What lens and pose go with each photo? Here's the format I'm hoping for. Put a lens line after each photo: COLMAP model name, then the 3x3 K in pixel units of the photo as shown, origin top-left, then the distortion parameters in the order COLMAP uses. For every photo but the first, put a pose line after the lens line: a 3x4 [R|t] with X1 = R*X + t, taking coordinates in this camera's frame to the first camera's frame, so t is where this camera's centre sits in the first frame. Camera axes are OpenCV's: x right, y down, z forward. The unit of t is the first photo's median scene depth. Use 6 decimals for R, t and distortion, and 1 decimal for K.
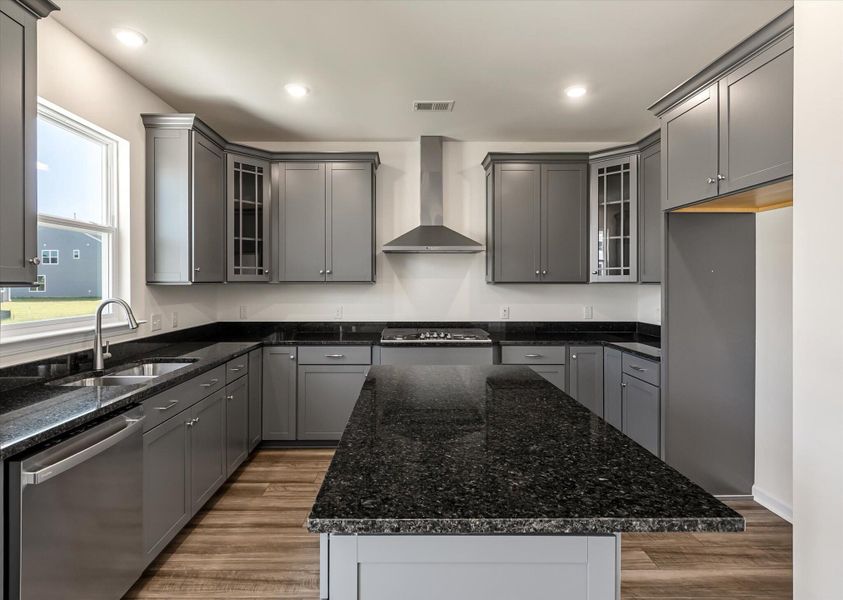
lens RADIAL K [[426.5, 0, 398.4], [0, 426.5, 281.6], [0, 0, 1]] dist [0.002130, 0.002384]
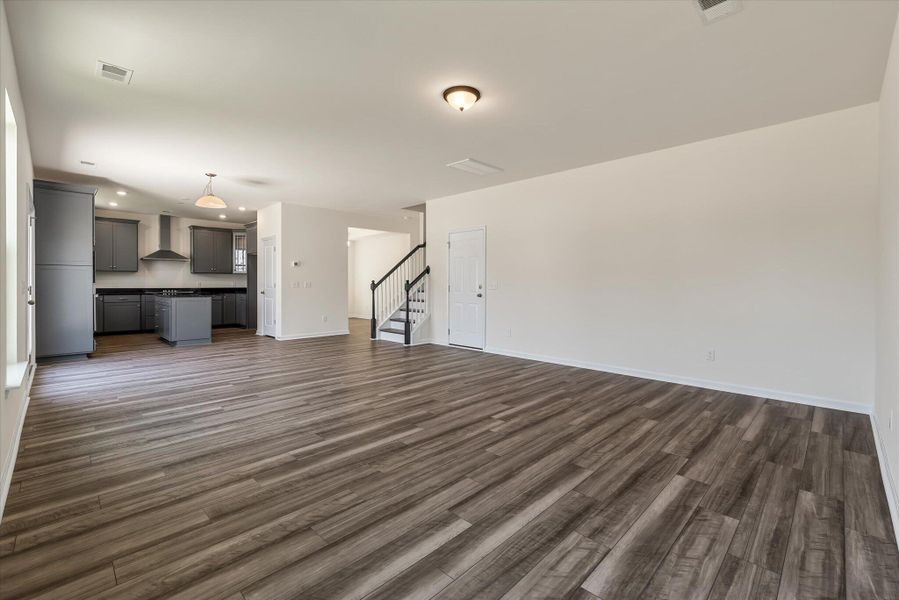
lens RADIAL K [[394.0, 0, 458.8], [0, 394.0, 286.7], [0, 0, 1]] dist [0.003037, 0.001253]
pose [[0.683836, -0.001923, 0.729634, -0.506538], [-0.003311, 0.999978, 0.005738, 0.078085], [-0.729629, -0.006340, 0.683814, -2.159428]]
